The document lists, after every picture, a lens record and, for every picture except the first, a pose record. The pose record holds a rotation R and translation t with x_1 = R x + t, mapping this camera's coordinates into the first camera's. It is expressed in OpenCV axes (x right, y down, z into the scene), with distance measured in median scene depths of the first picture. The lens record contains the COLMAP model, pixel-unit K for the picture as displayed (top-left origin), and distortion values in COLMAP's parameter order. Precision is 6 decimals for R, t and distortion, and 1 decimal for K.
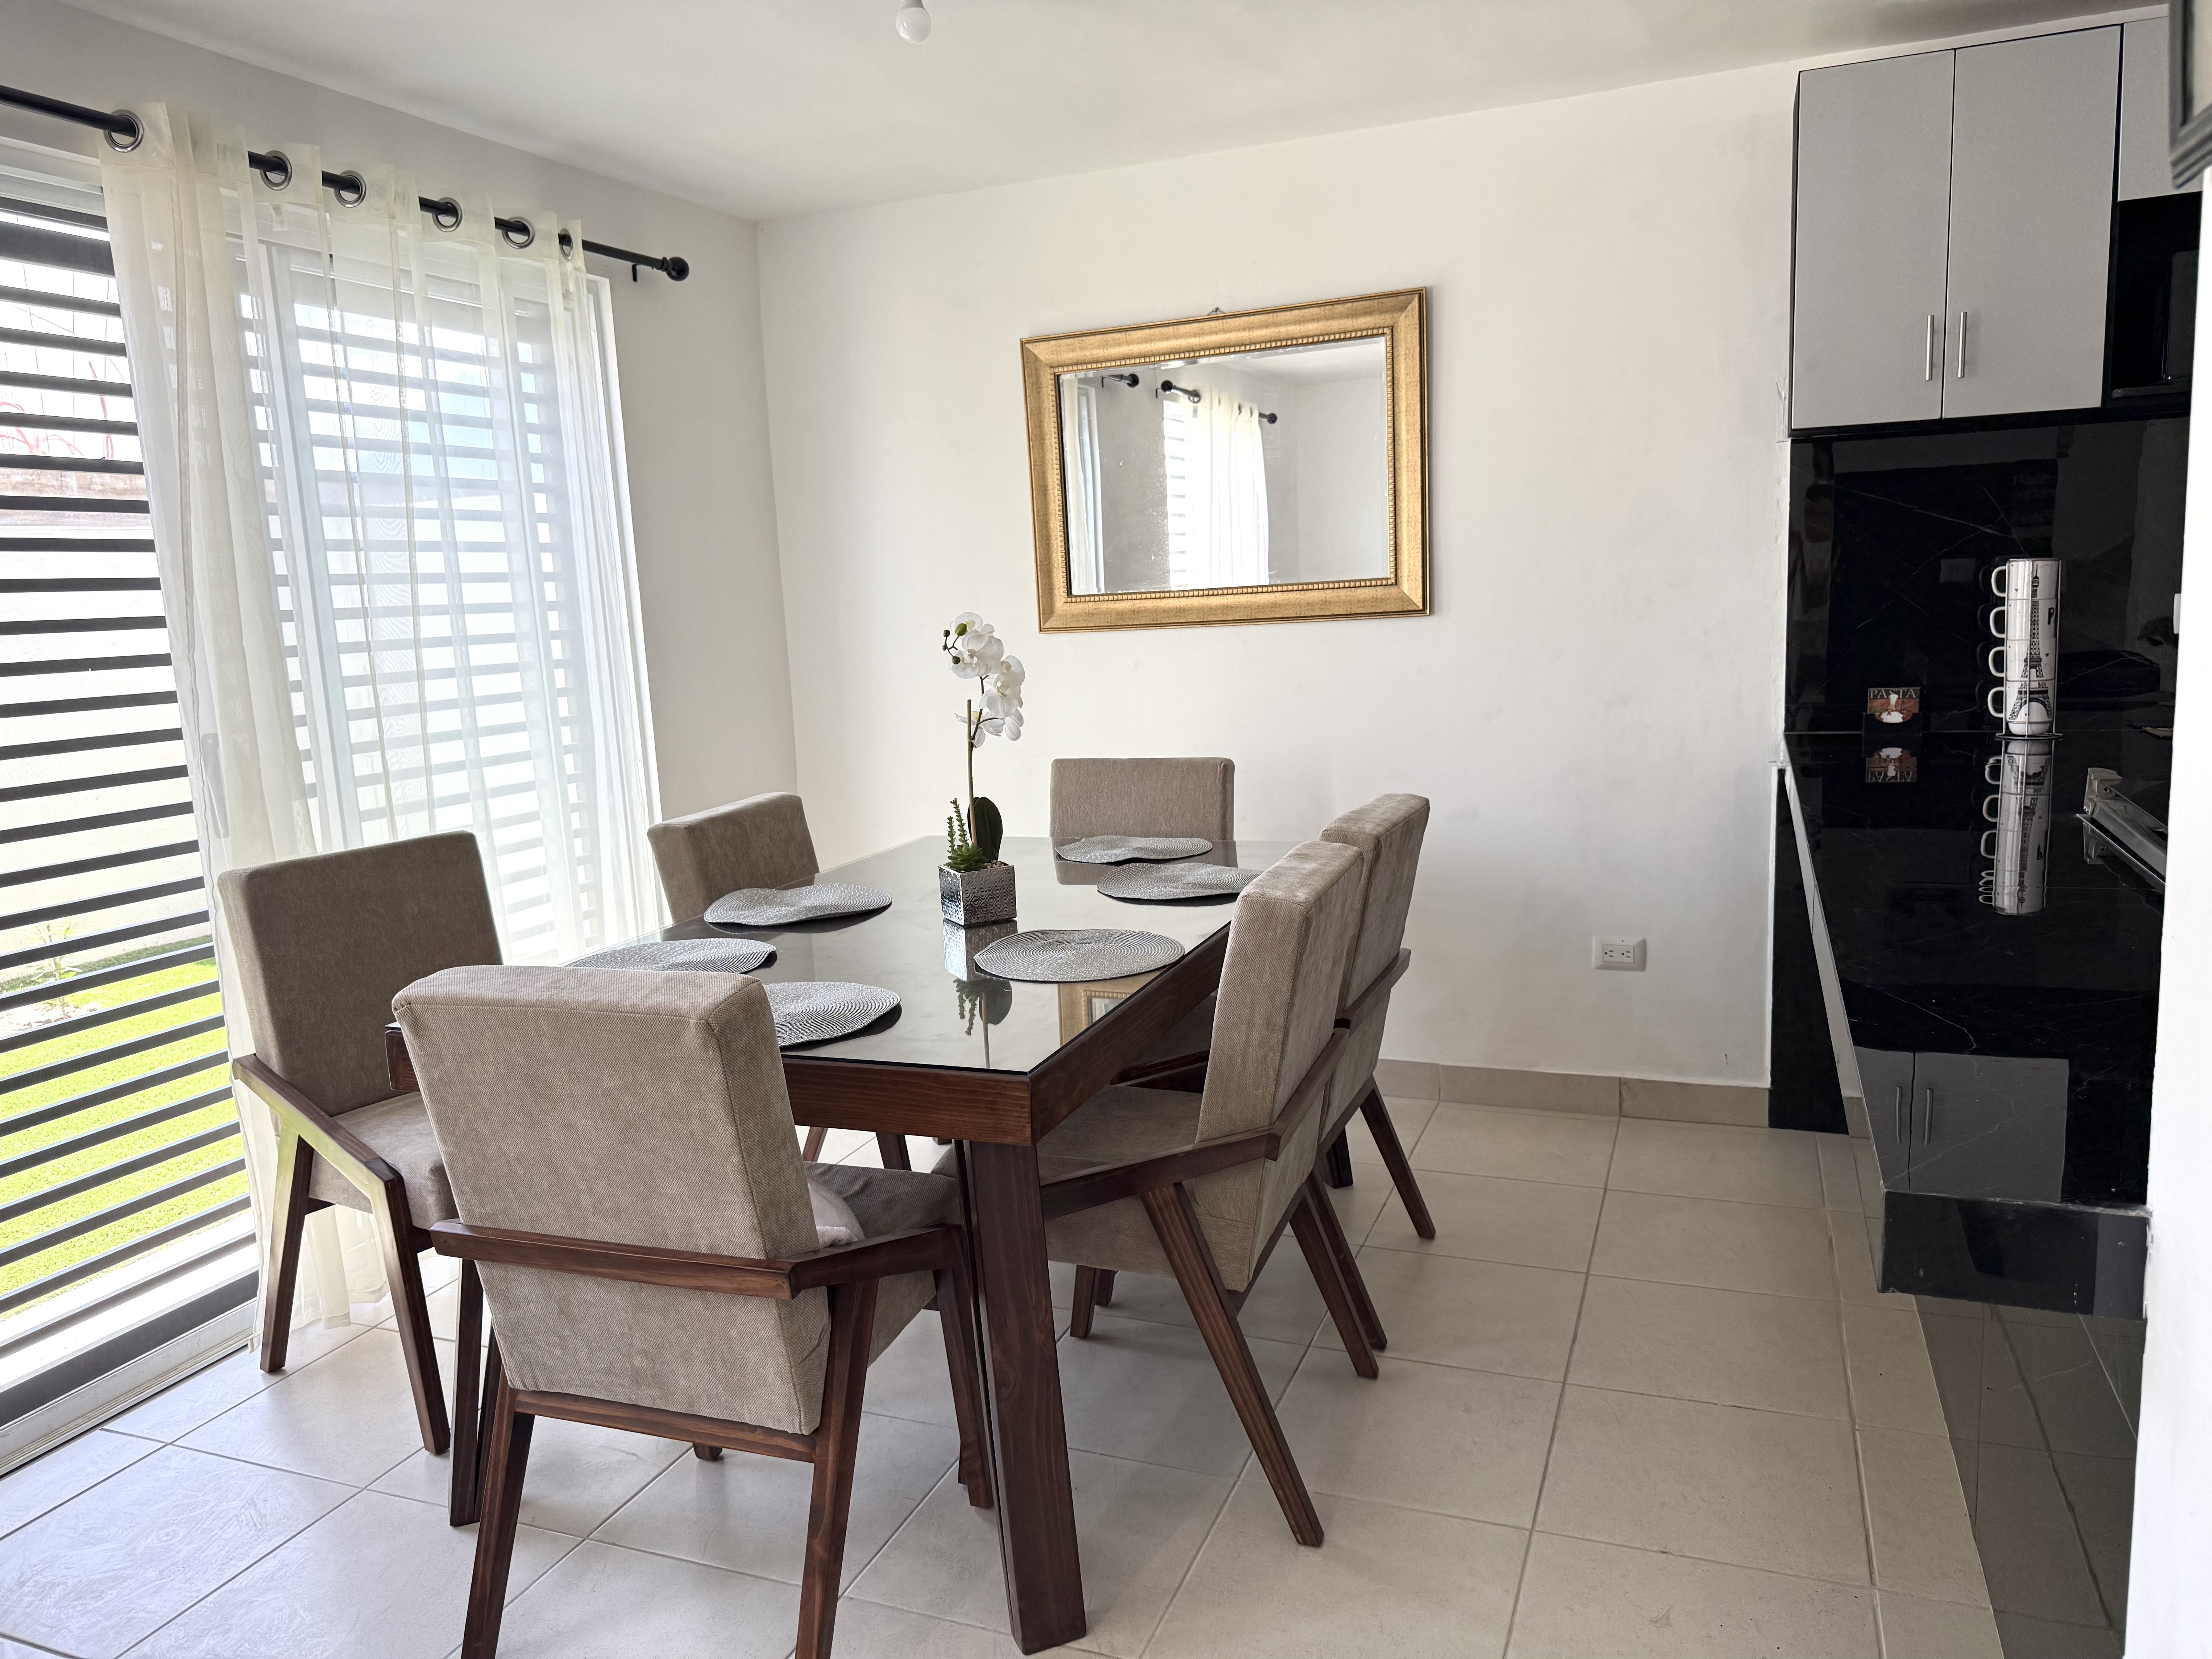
lens RADIAL K [[1554.9, 0, 1093.5], [0, 1554.9, 839.9], [0, 0, 1]] dist [0.047467, -0.055085]
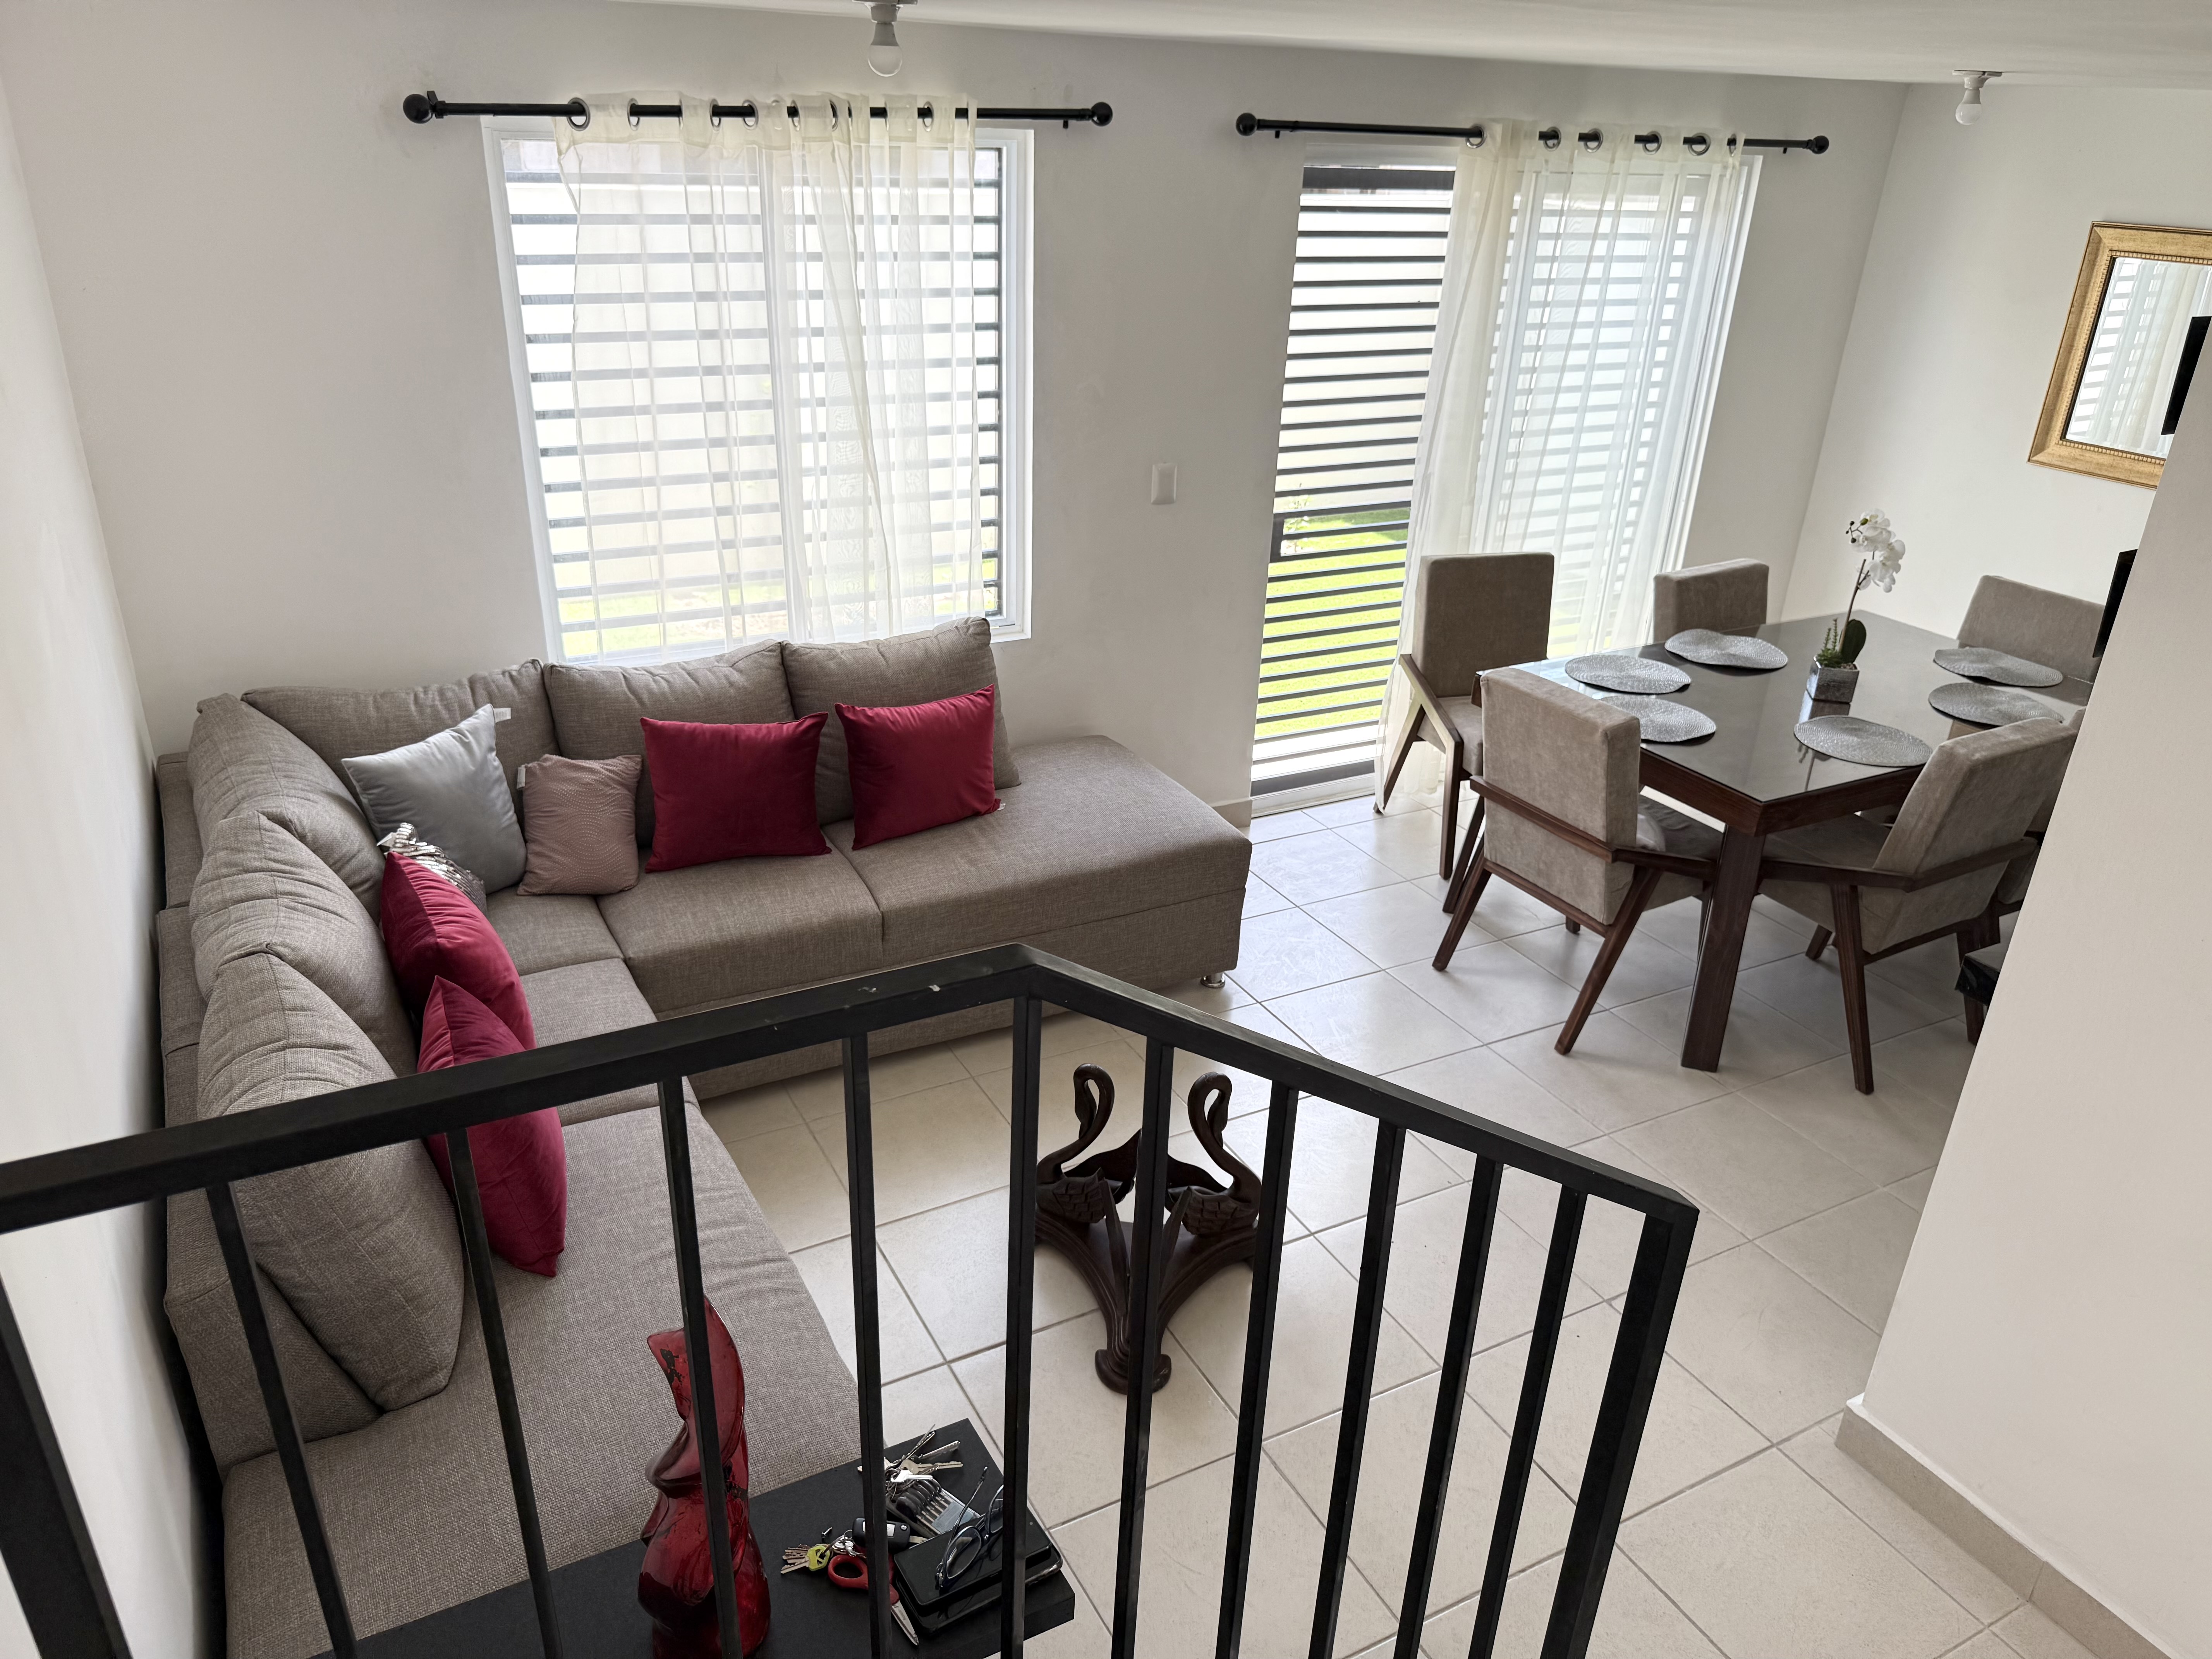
lens RADIAL K [[1554.9, 0, 1093.5], [0, 1554.9, 839.9], [0, 0, 1]] dist [0.047467, -0.055085]
pose [[0.762891, 0.342418, -0.548404, 0.315661], [-0.174762, 0.925872, 0.334993, -0.243051], [0.622459, -0.159723, 0.766181, -0.797729]]
